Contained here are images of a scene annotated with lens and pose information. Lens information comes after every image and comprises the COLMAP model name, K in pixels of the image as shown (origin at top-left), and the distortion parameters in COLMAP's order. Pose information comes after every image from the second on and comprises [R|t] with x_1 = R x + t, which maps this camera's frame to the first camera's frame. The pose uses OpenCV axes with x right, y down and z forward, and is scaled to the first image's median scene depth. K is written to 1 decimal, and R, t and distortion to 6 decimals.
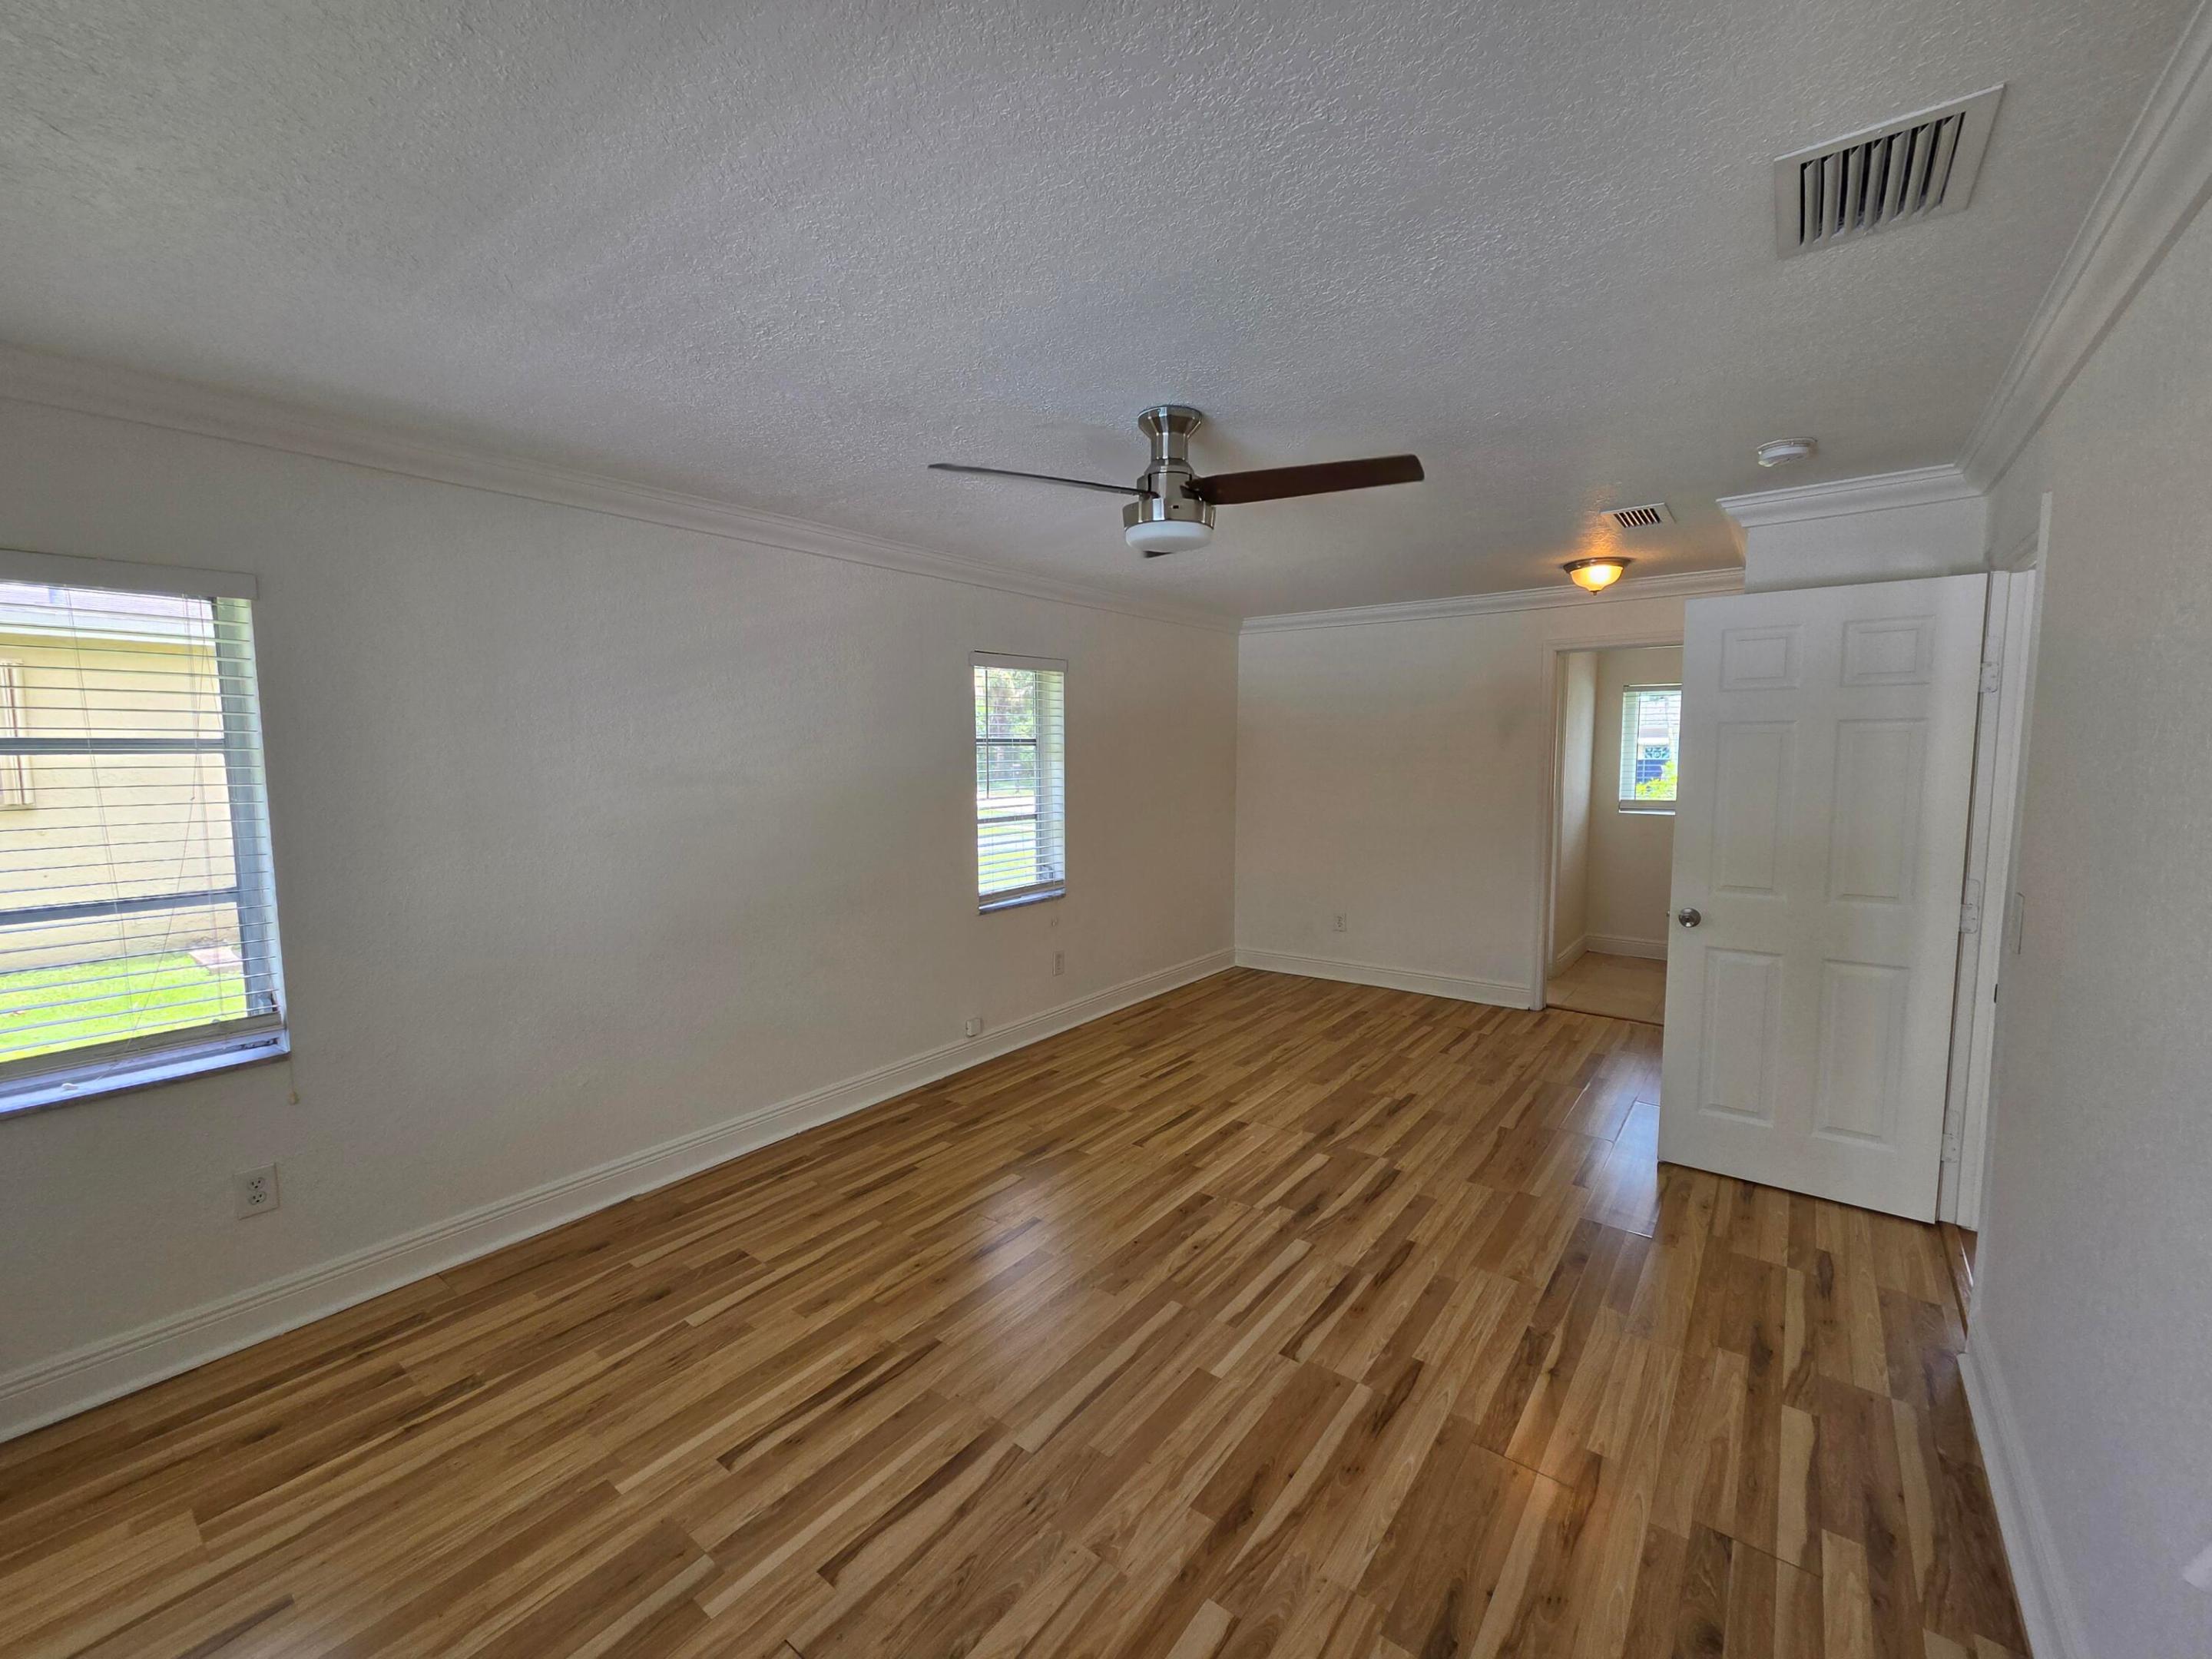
lens RADIAL K [[906.1, 0, 1106.0], [0, 906.1, 829.5], [0, 0, 1]] dist [0.000733, 0.000098]
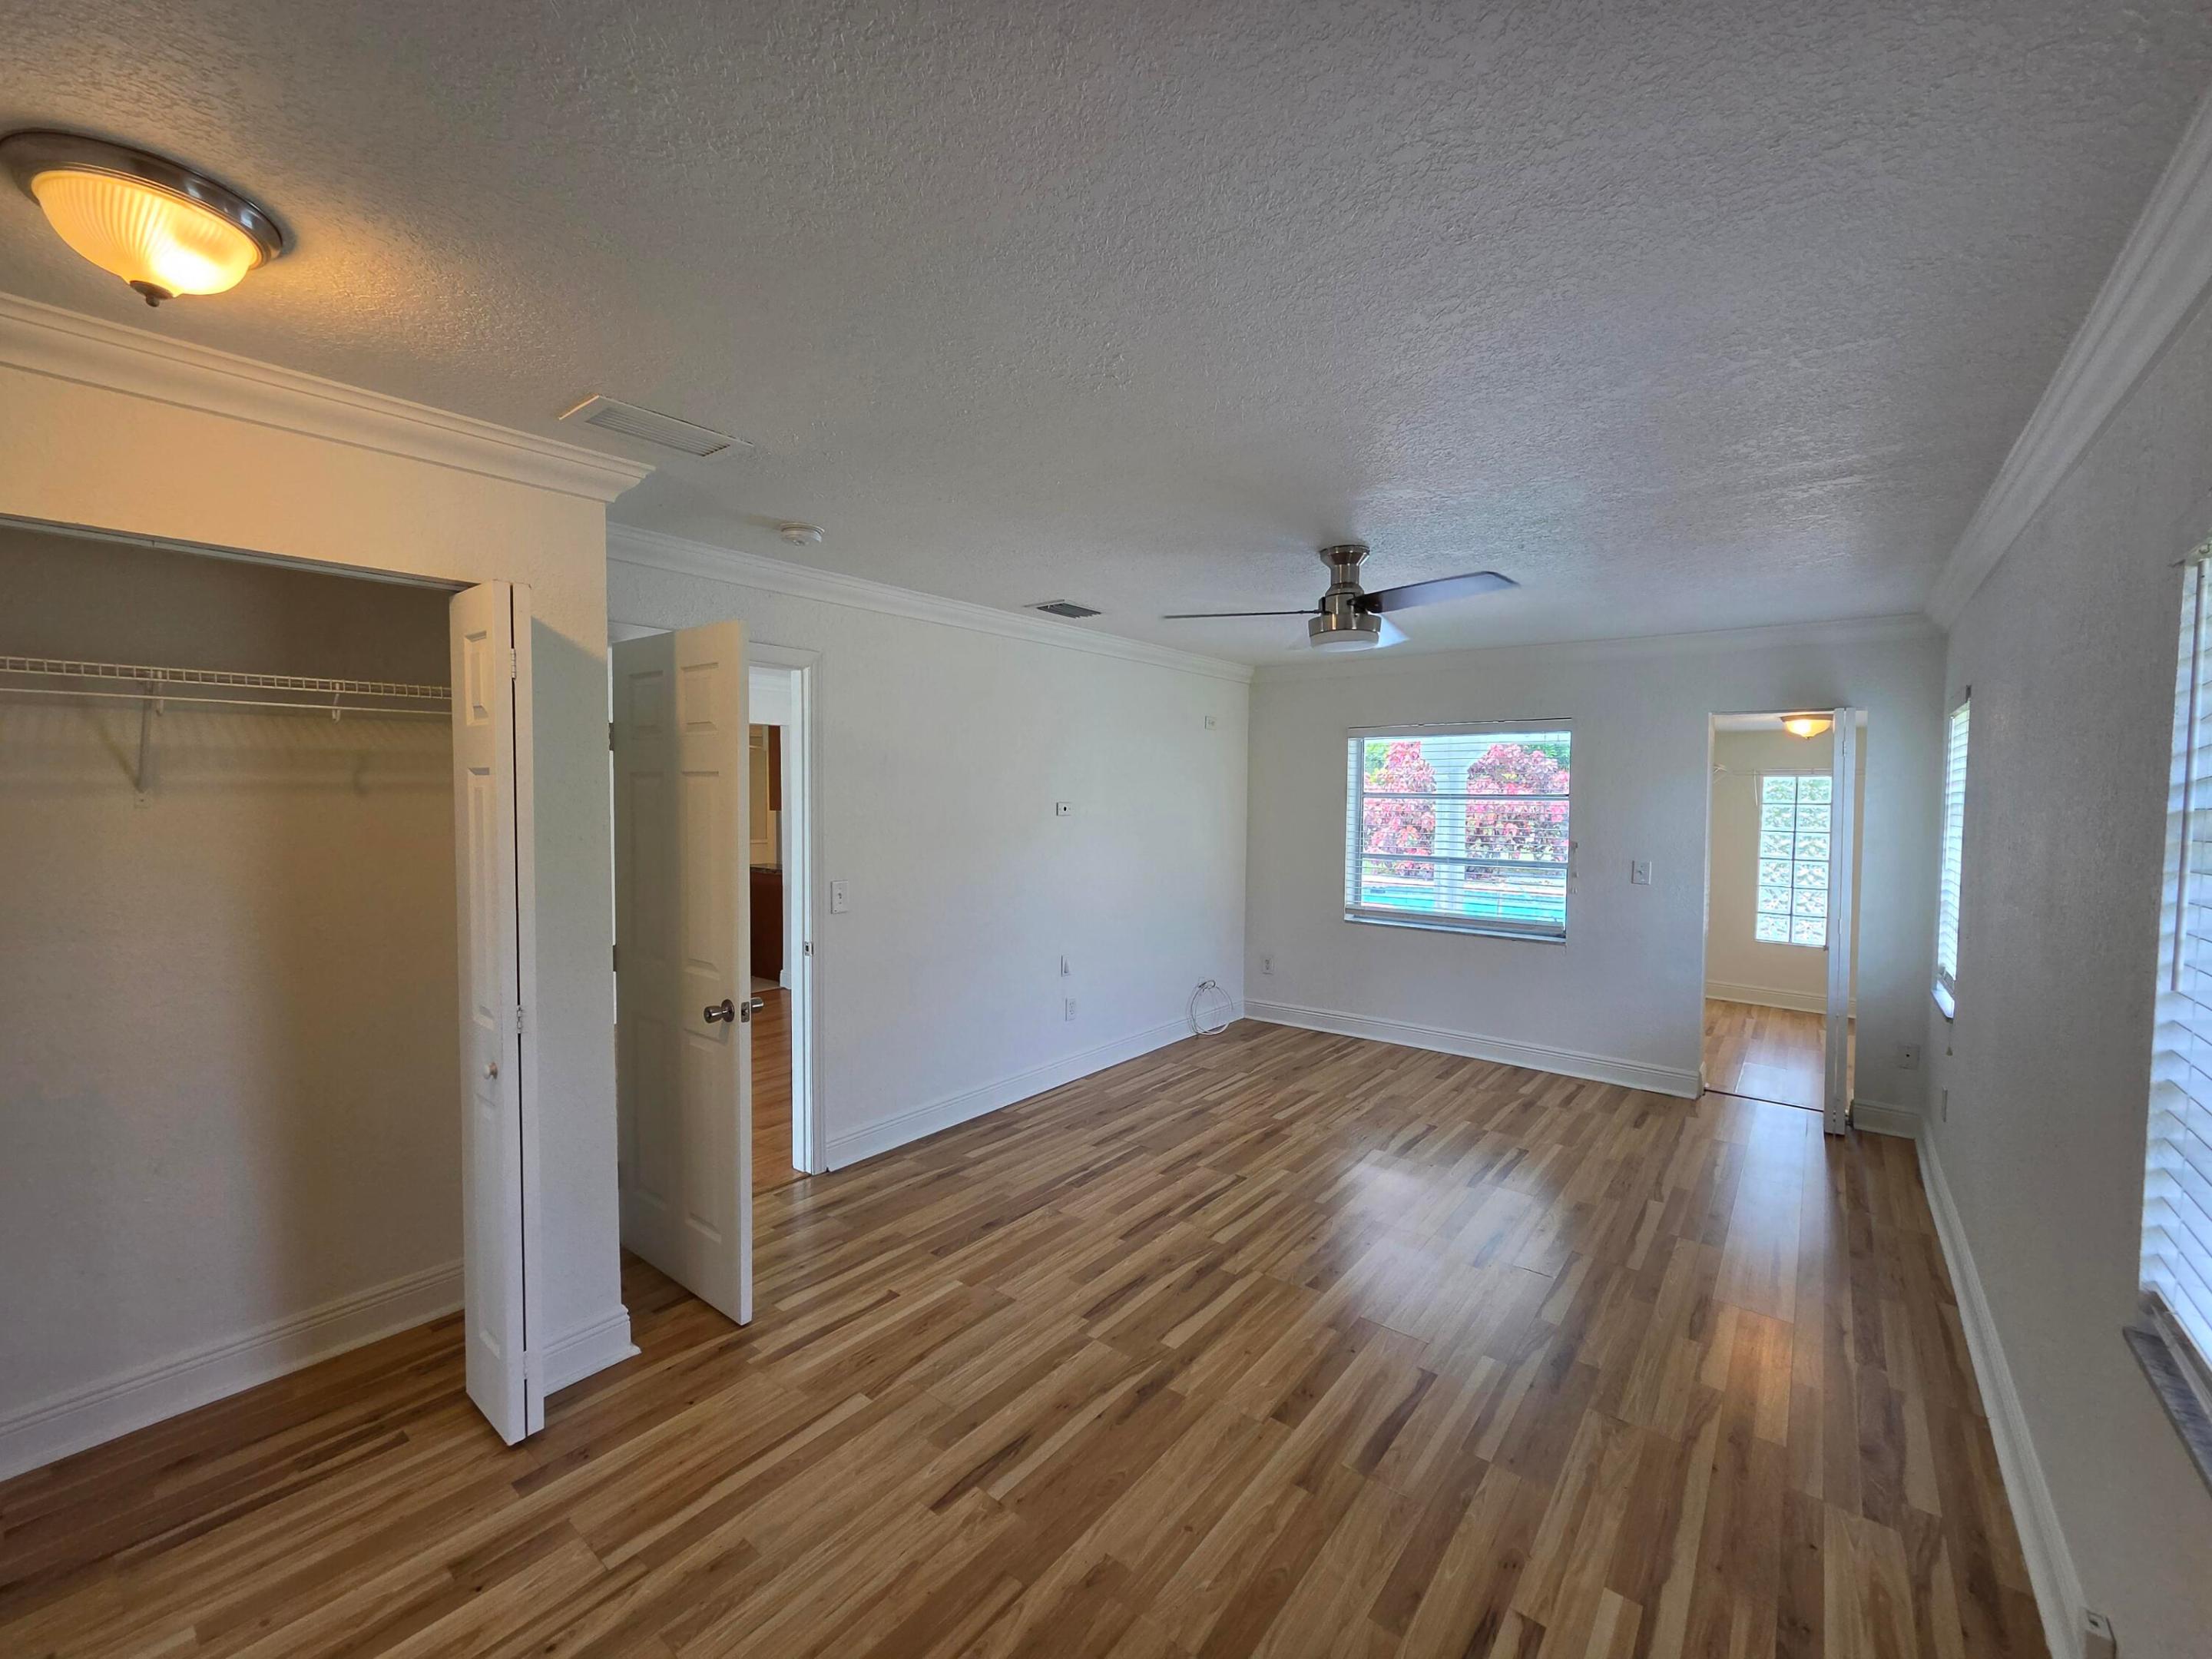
lens RADIAL K [[906.1, 0, 1106.0], [0, 906.1, 829.5], [0, 0, 1]] dist [0.000733, 0.000098]
pose [[-0.999896, -0.005673, 0.013274, 0.329161], [-0.003849, 0.991030, 0.133585, -0.189465], [-0.013912, 0.133520, -0.990948, 1.952890]]
